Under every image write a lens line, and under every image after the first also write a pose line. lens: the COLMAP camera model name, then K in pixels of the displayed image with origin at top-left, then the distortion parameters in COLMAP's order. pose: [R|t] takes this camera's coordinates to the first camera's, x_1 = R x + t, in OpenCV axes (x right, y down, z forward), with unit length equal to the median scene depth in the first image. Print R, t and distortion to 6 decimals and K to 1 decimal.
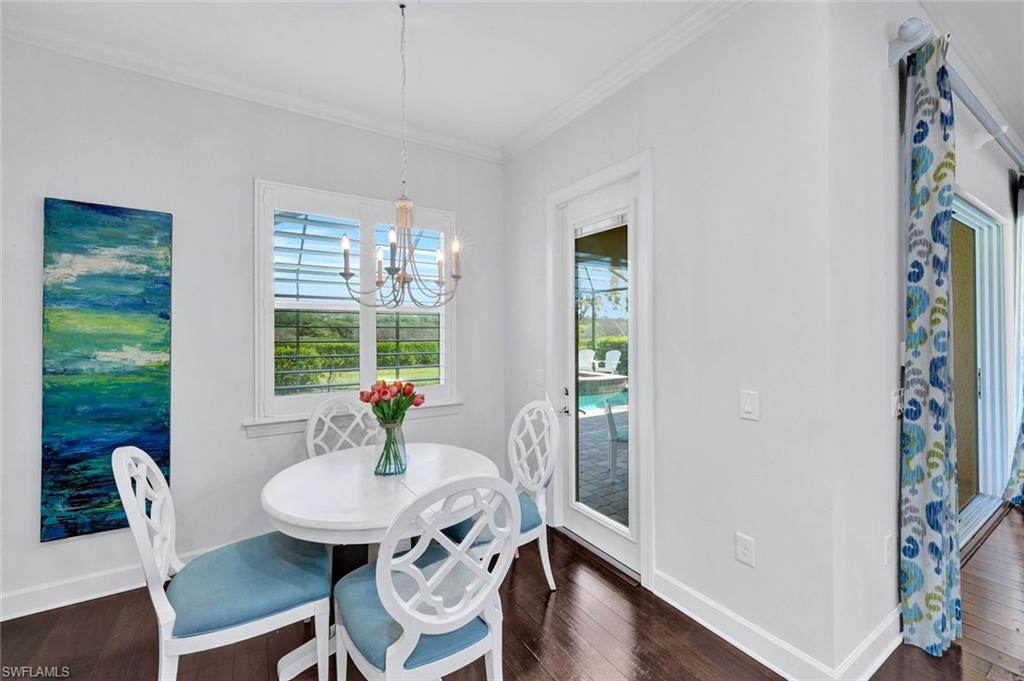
lens RADIAL K [[407.8, 0, 512.6], [0, 407.8, 331.4], [0, 0, 1]] dist [0.001141, -0.000578]
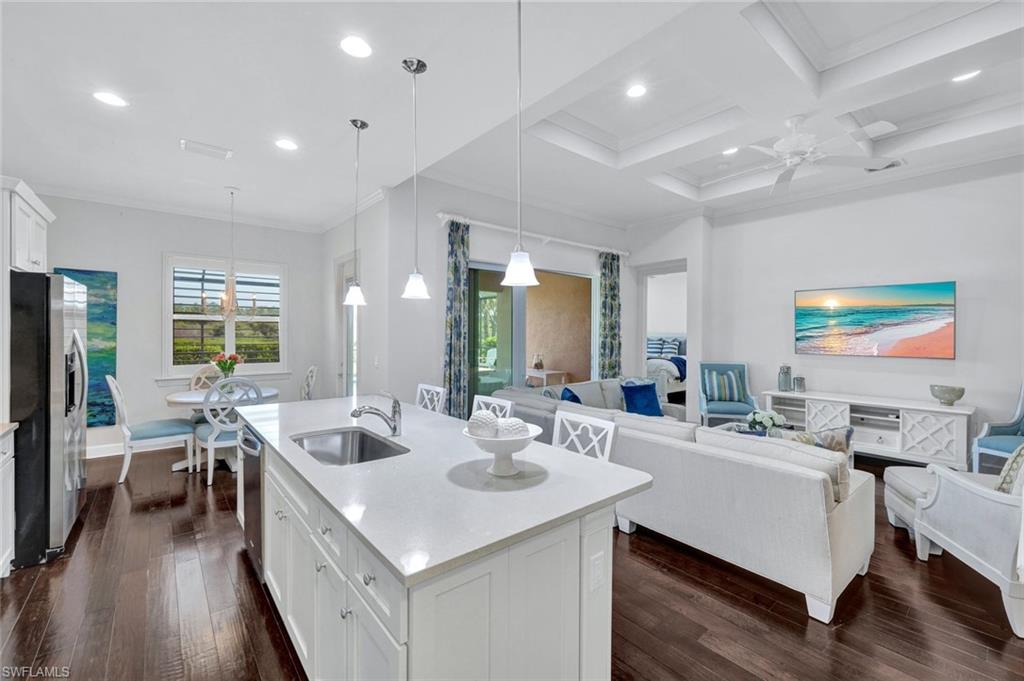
lens RADIAL K [[428.3, 0, 512.6], [0, 428.3, 329.5], [0, 0, 1]] dist [0.000310, 0.000071]
pose [[0.992596, 0.003998, 0.121398, 0.849118], [-0.003321, 0.999978, -0.005780, -0.003497], [-0.121418, 0.005334, 0.992587, -1.342427]]
